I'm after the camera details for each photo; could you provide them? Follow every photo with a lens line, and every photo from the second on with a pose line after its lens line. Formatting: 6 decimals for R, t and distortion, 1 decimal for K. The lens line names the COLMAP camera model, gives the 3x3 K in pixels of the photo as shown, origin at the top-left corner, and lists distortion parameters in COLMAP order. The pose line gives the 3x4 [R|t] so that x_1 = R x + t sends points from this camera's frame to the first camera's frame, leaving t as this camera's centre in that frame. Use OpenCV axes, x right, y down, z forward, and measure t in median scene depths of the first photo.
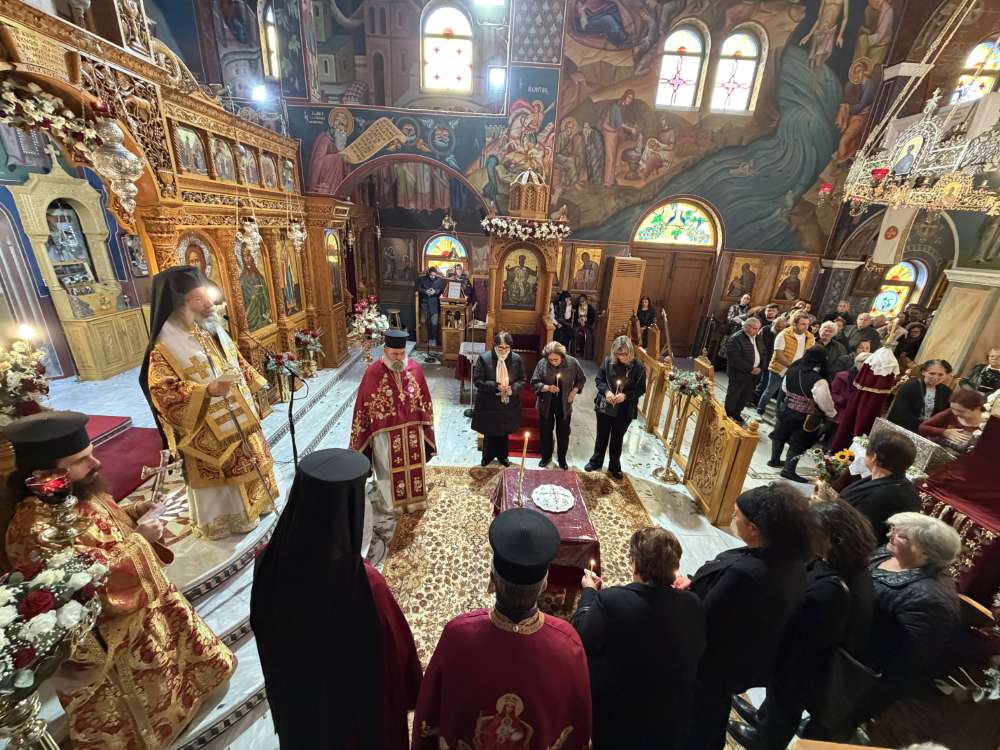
lens RADIAL K [[397.7, 0, 500.0], [0, 397.7, 375.0], [0, 0, 1]] dist [0.001163, -0.000210]
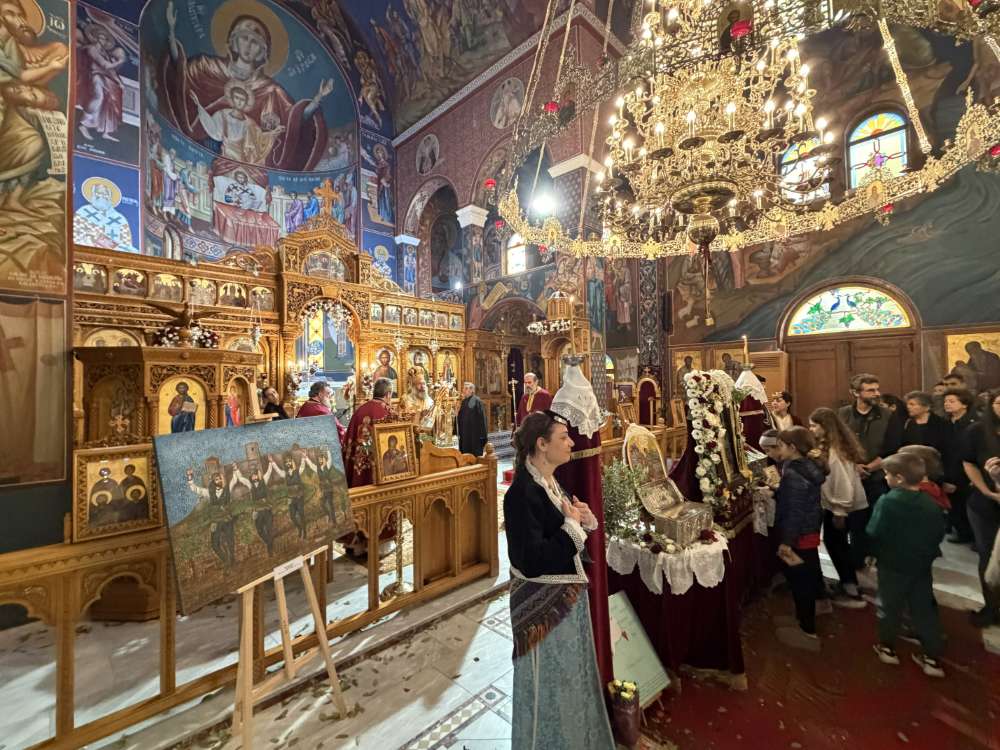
lens RADIAL K [[441.9, 0, 500.0], [0, 441.9, 375.0], [0, 0, 1]] dist [-0.001882, -0.000749]
pose [[0.700277, -0.080480, -0.709320, 0.606634], [-0.195537, 0.933999, -0.299016, 0.176301], [0.686570, 0.348092, 0.638321, -0.048844]]
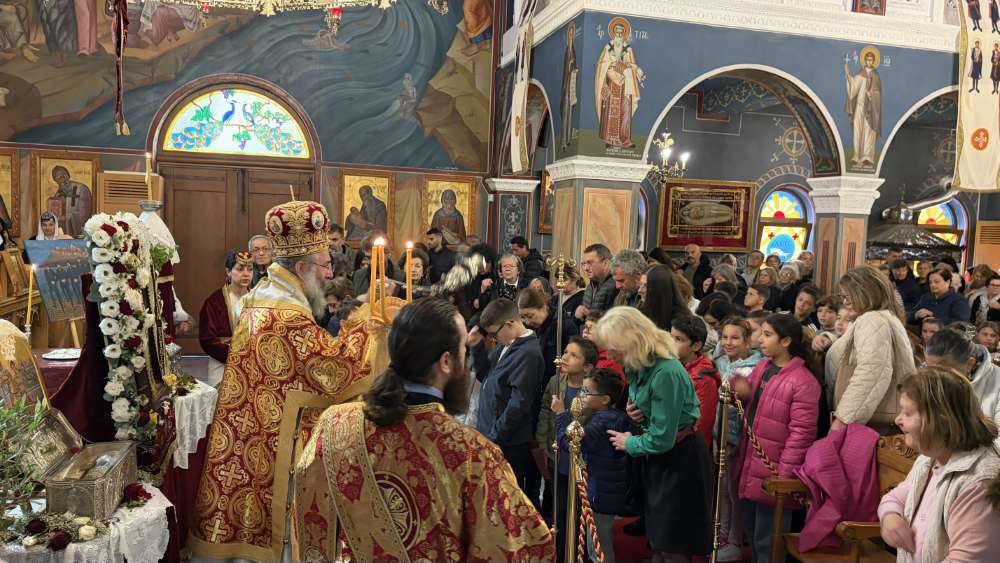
lens RADIAL K [[752.5, 0, 500.0], [0, 752.5, 281.5], [0, 0, 1]] dist [0.032452, -0.007720]
pose [[0.970172, -0.034704, 0.239922, 0.561000], [0.097093, 0.962478, -0.253394, 0.171484], [-0.222126, 0.269130, 0.937139, -0.070528]]
